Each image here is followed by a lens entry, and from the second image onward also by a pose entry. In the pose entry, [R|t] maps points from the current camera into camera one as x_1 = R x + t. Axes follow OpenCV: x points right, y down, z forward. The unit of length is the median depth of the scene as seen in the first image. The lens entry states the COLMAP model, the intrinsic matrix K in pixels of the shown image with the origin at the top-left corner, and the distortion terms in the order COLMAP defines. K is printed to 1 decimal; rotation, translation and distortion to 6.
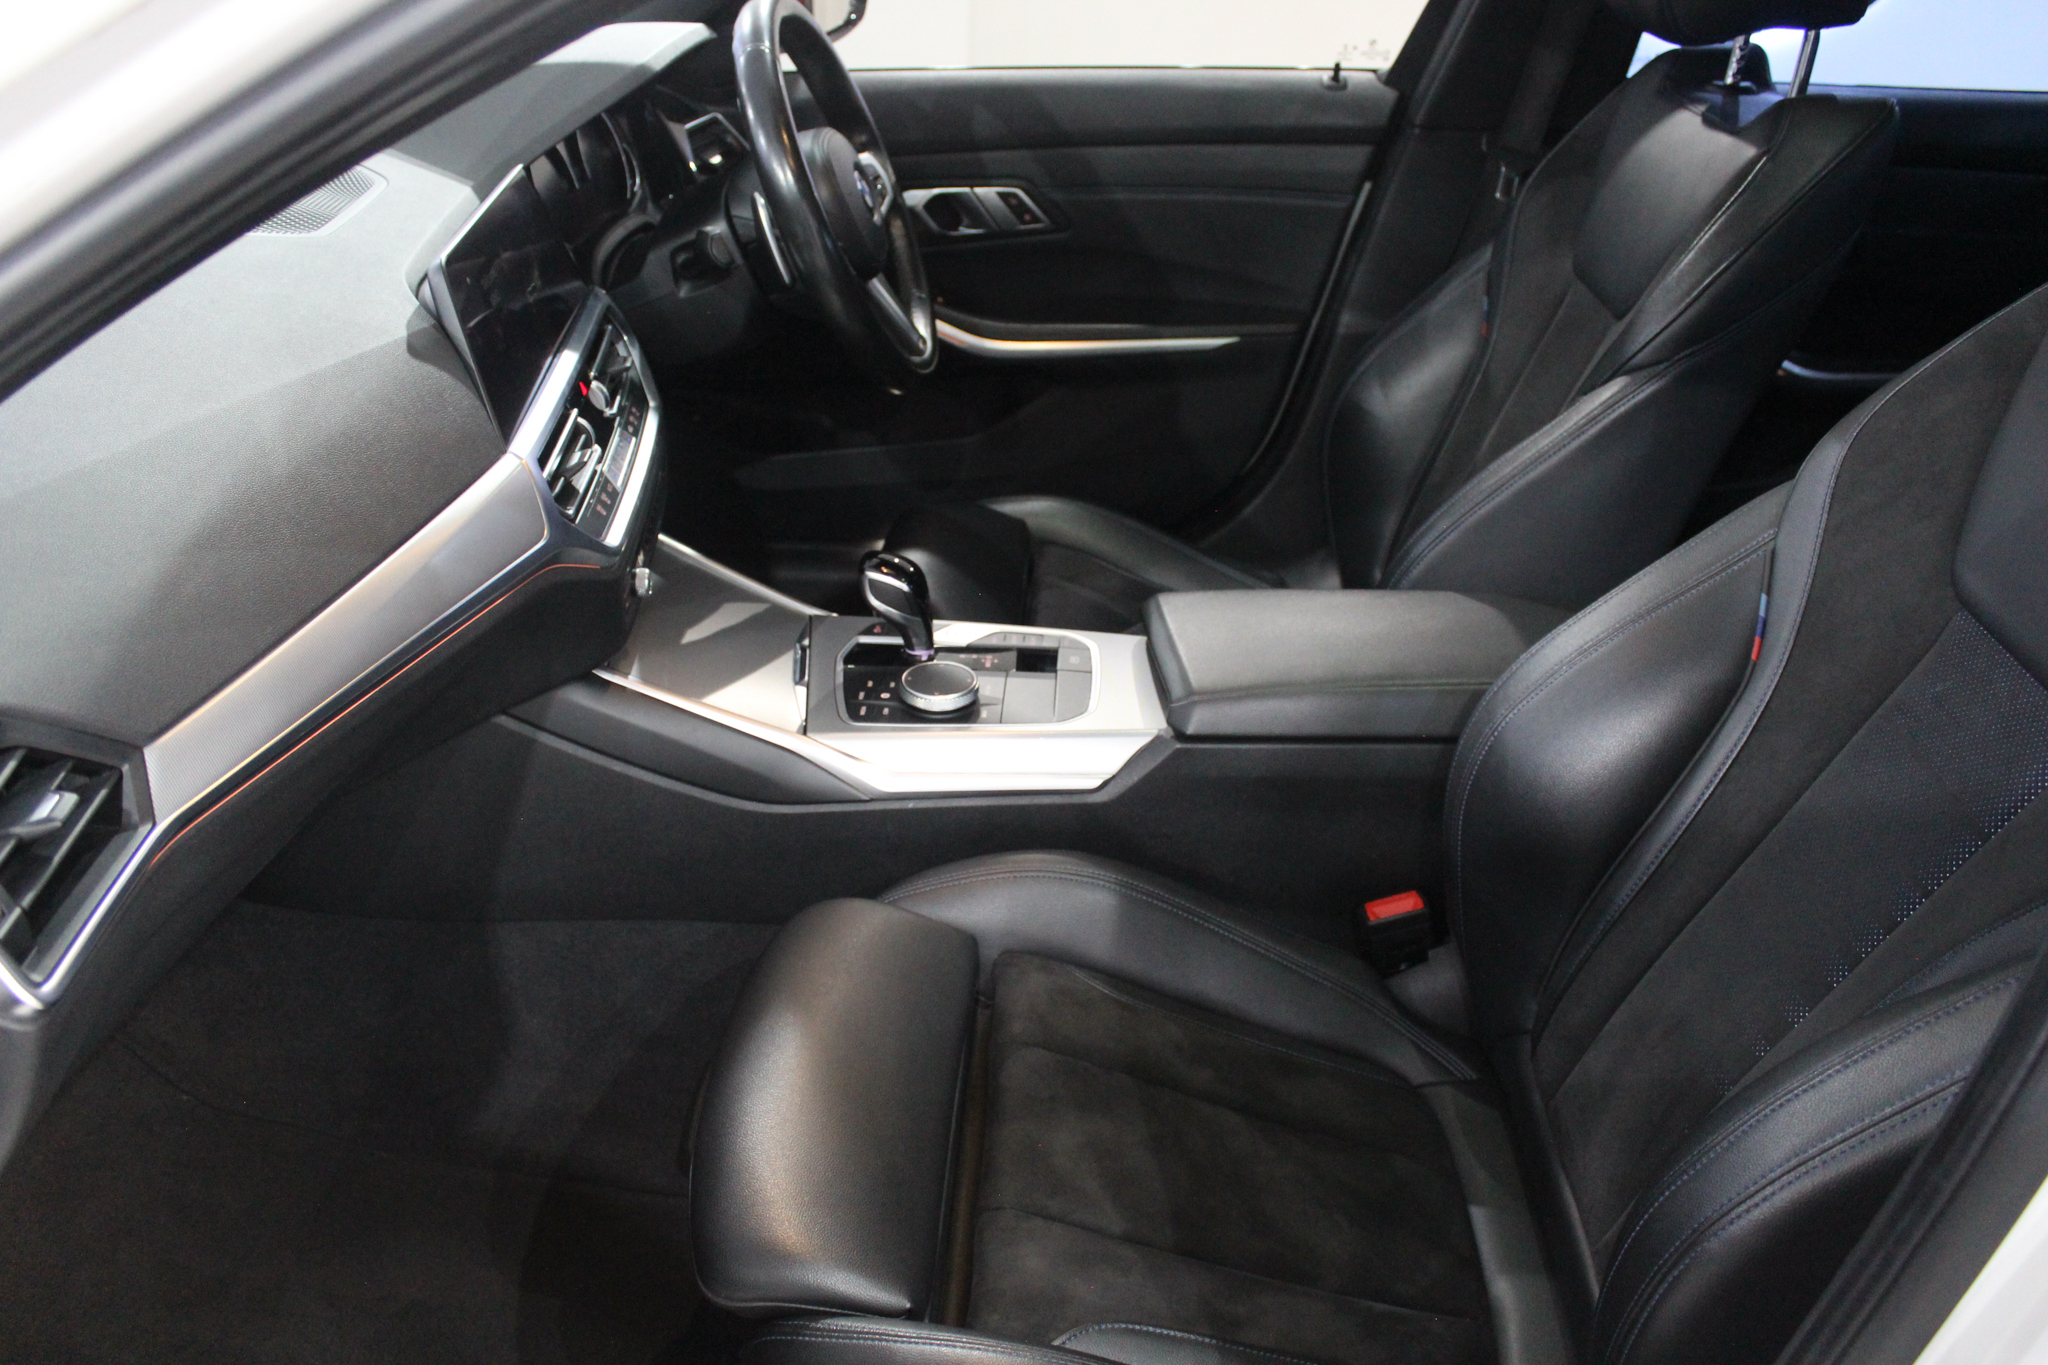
lens RADIAL K [[1702.6, 0, 1024.0], [0, 1702.6, 682.5], [0, 0, 1]] dist [-0.177576, 0.178866]
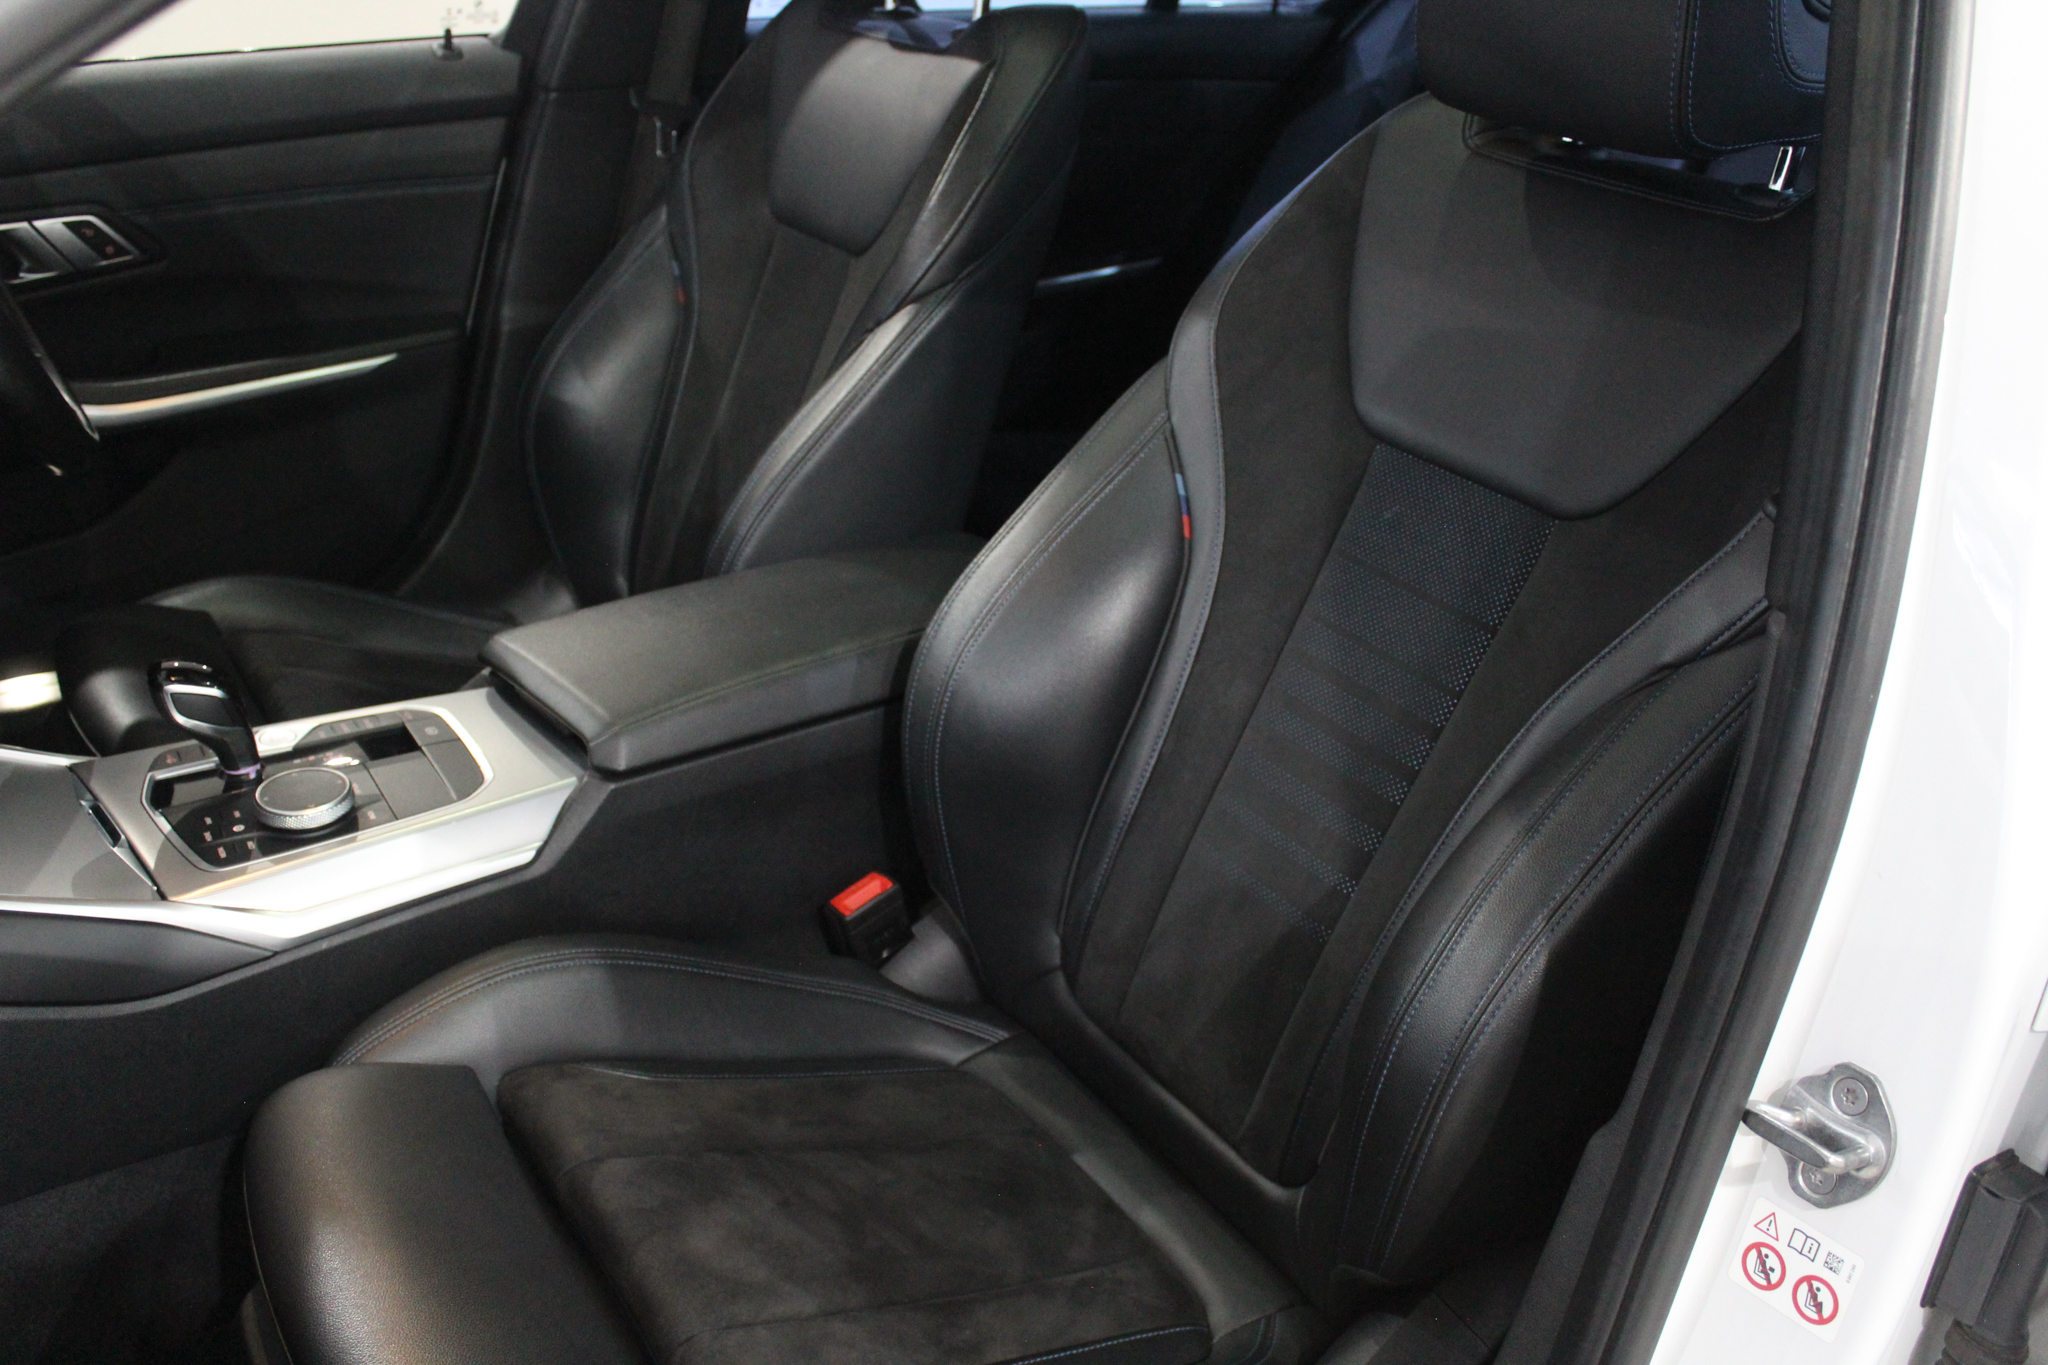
lens RADIAL K [[1850.8, 0, 1024.0], [0, 1850.8, 682.5], [0, 0, 1]] dist [-0.150923, 0.135382]
pose [[0.811940, -0.238261, 0.532903, -0.165700], [0.251920, 0.966541, 0.048311, -0.004873], [-0.526583, 0.095023, 0.844796, 0.061758]]
